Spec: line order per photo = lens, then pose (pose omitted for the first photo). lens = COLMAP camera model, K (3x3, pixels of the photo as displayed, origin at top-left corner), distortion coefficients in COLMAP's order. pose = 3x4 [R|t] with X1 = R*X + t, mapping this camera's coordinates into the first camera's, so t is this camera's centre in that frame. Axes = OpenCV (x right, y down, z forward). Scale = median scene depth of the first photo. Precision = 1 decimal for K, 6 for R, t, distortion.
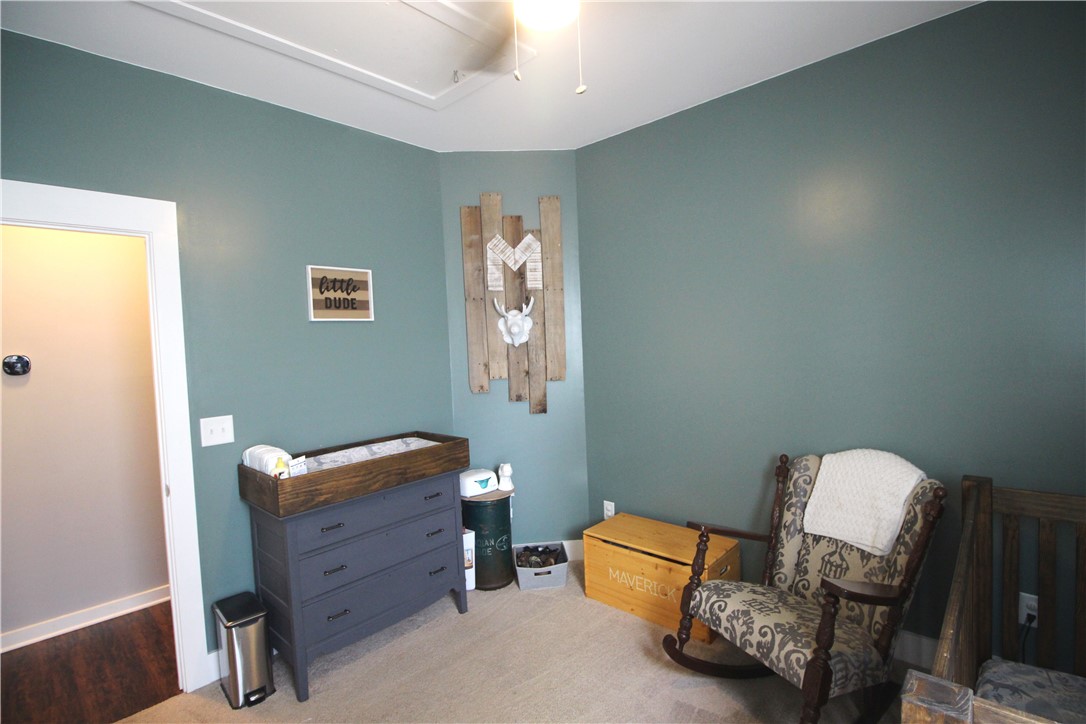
lens RADIAL K [[503.2, 0, 552.9], [0, 503.2, 362.3], [0, 0, 1]] dist [-0.007025, -0.002151]
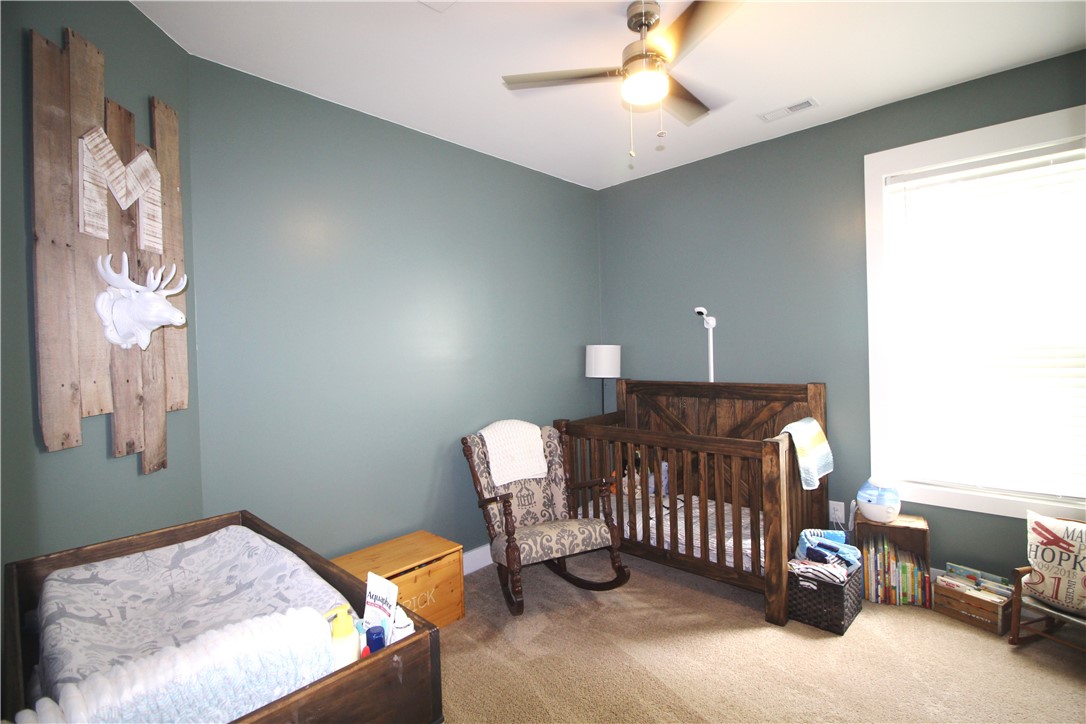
lens RADIAL K [[503.2, 0, 552.3], [0, 503.2, 357.0], [0, 0, 1]] dist [-0.007025, -0.002151]
pose [[0.006892, 0.025234, 0.999658, -0.762827], [0.073547, 0.996961, -0.025673, 0.028564], [-0.997268, 0.073699, 0.005015, 0.709694]]
